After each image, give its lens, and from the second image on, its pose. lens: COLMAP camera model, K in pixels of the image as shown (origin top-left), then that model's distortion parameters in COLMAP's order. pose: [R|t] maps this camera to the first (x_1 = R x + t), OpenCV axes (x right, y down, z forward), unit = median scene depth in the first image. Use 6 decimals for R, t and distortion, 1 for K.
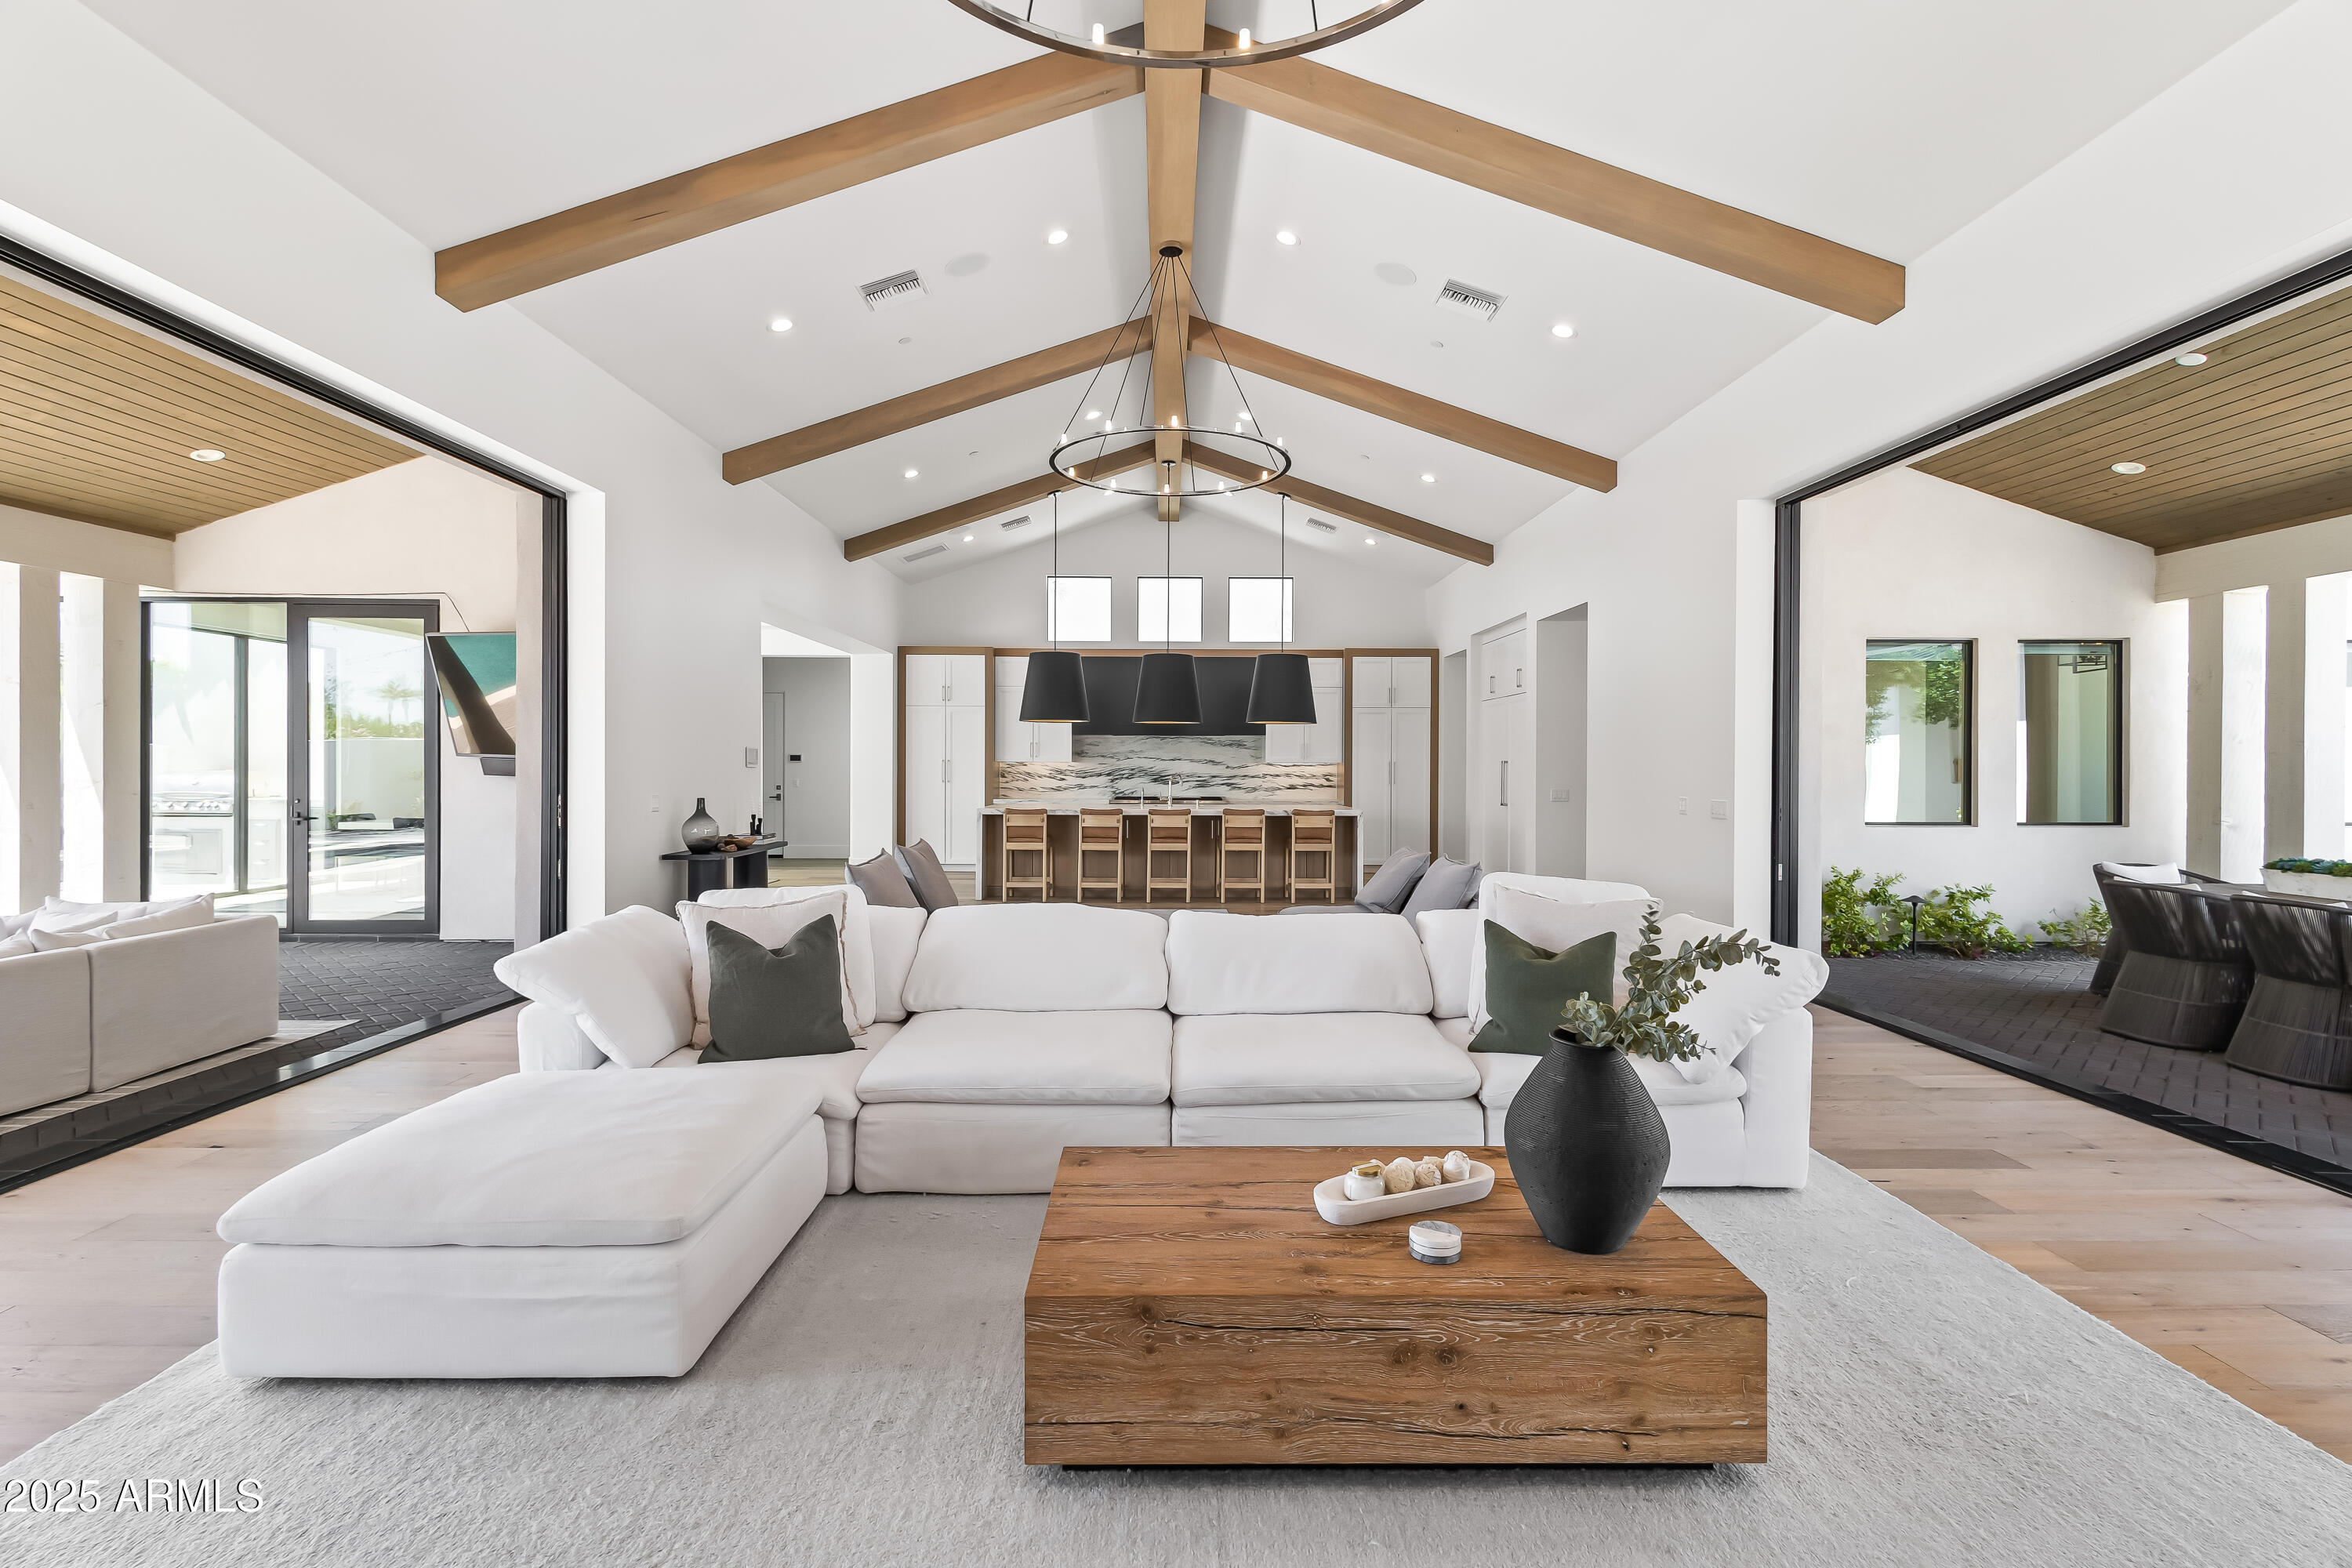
lens RADIAL K [[1113.5, 0, 1183.0], [0, 1113.5, 771.8], [0, 0, 1]] dist [0.003967, 0.000267]
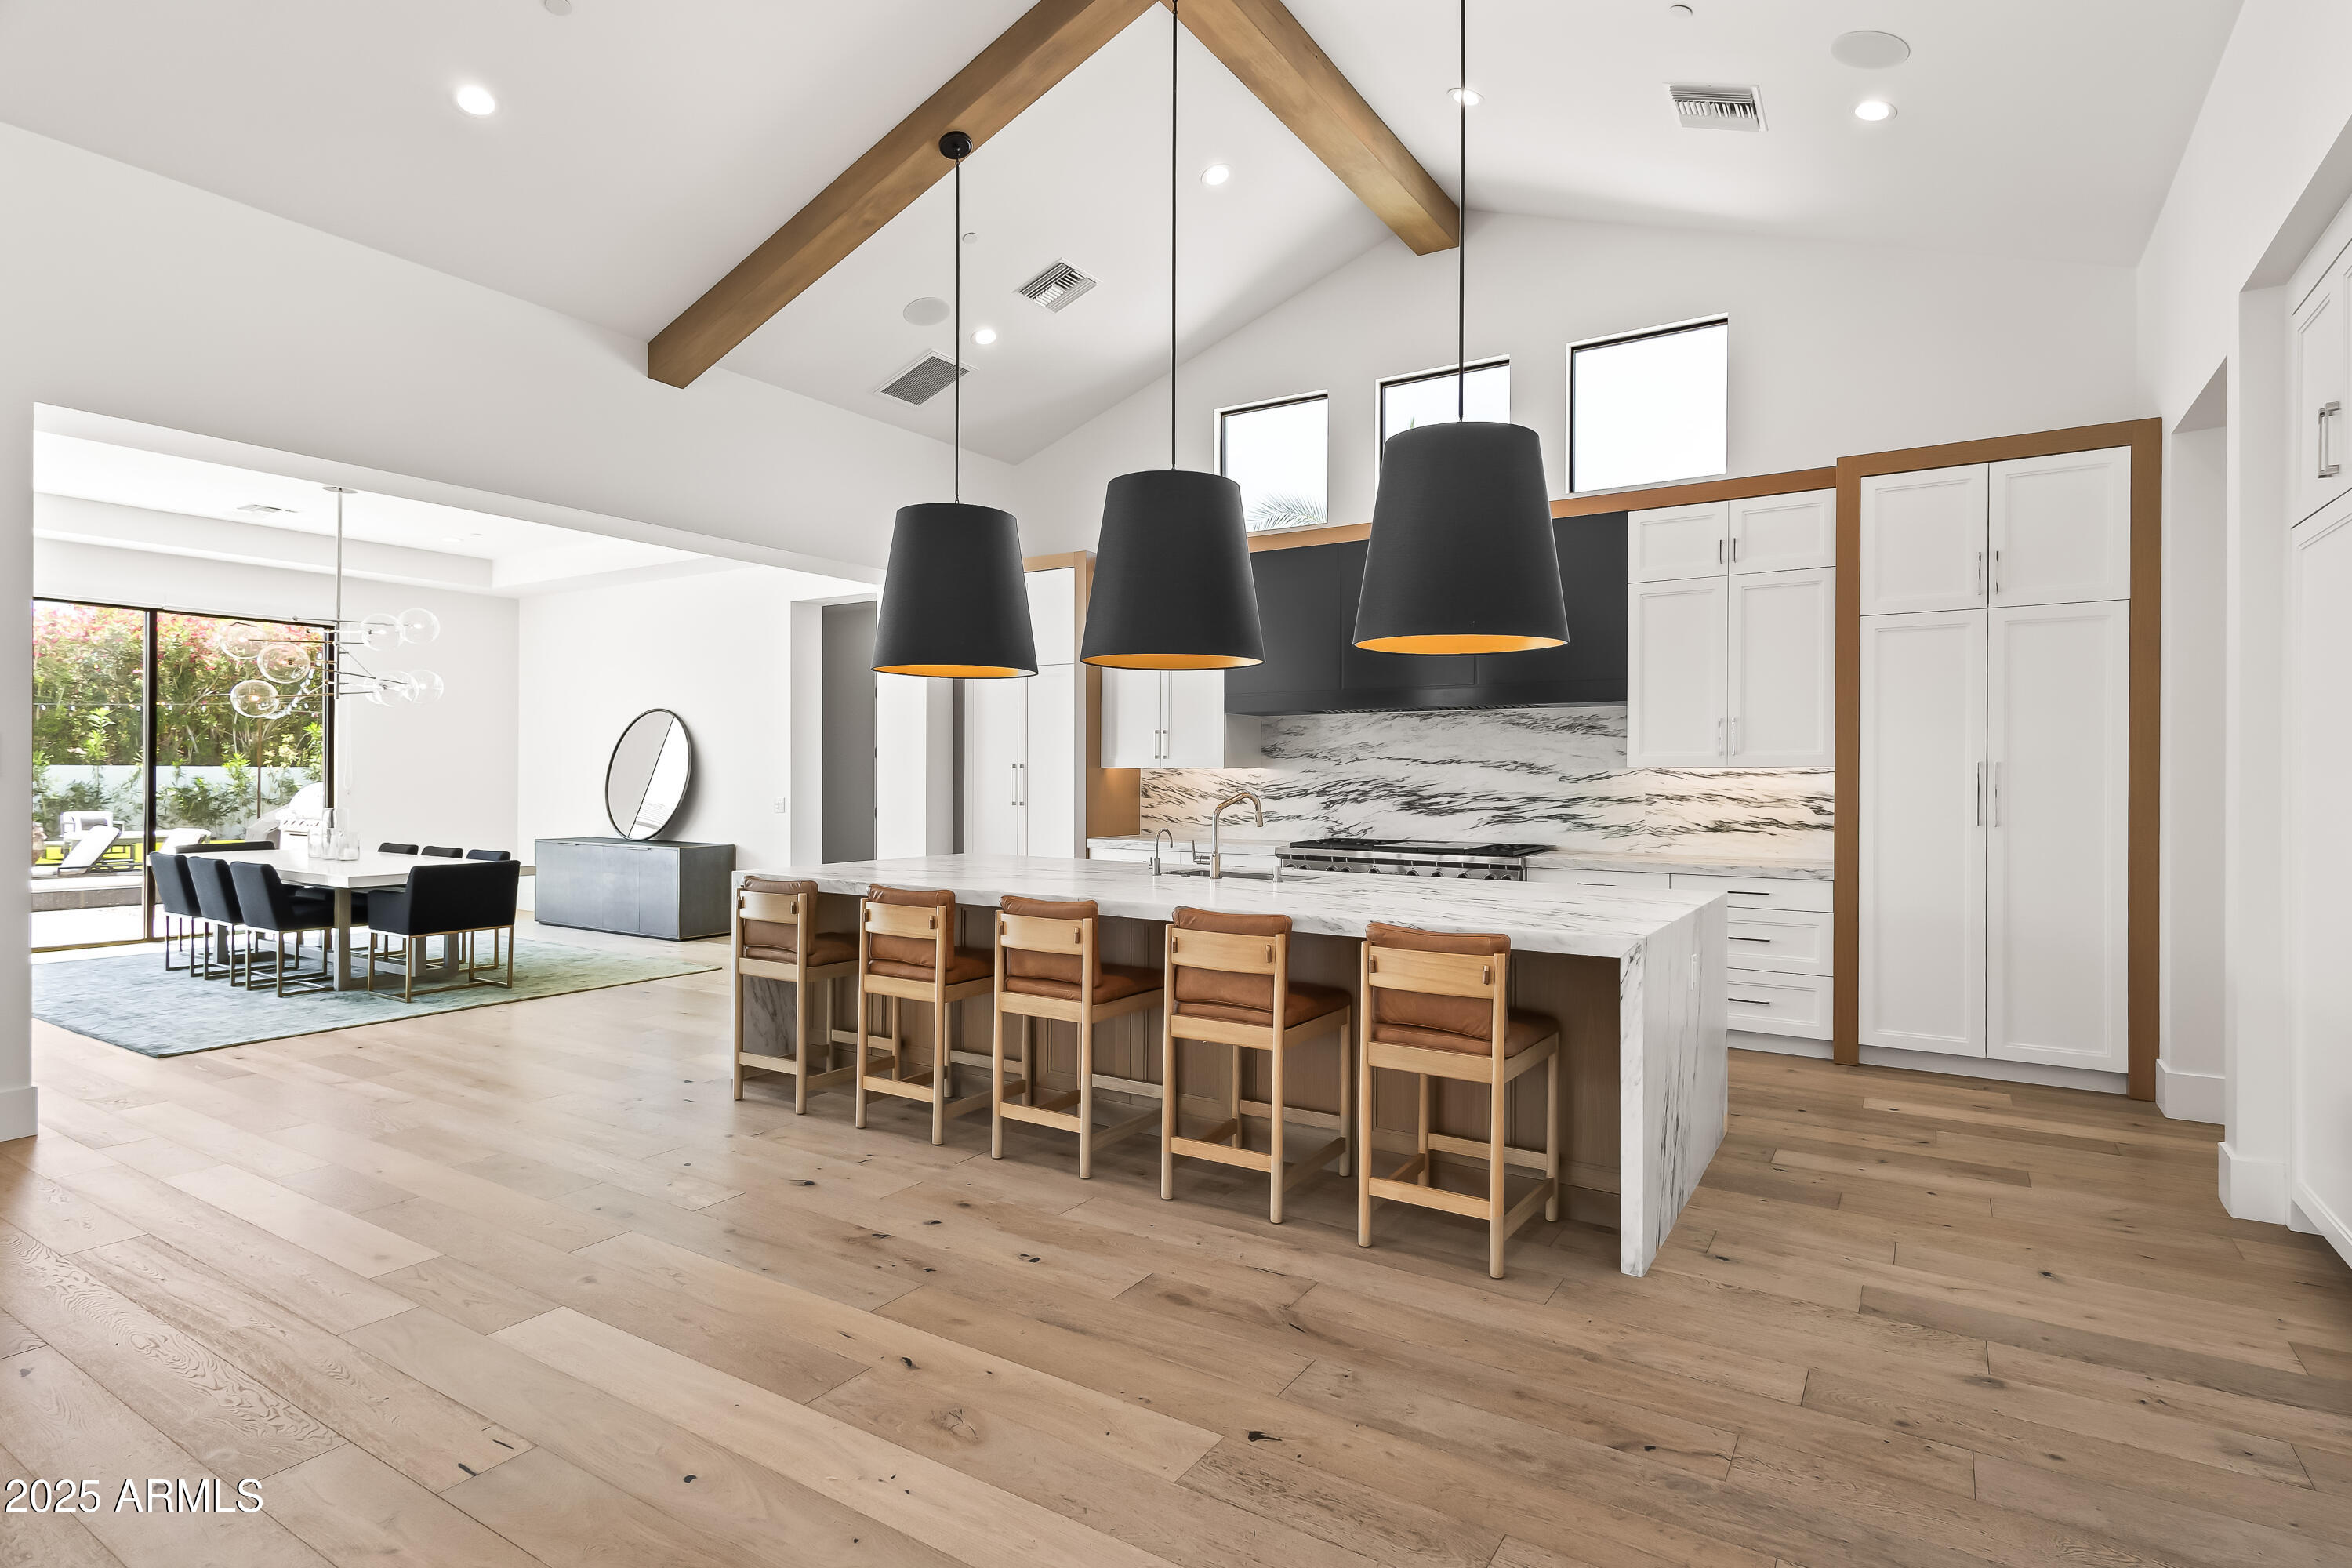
lens RADIAL K [[1167.2, 0, 1235.8], [0, 1167.2, 777.0], [0, 0, 1]] dist [0.004924, 0.000810]
pose [[0.848853, -0.000262, -0.528628, 0.232667], [-0.002501, 0.999987, -0.004511, -0.002979], [0.528622, 0.005152, 0.848841, 0.723222]]
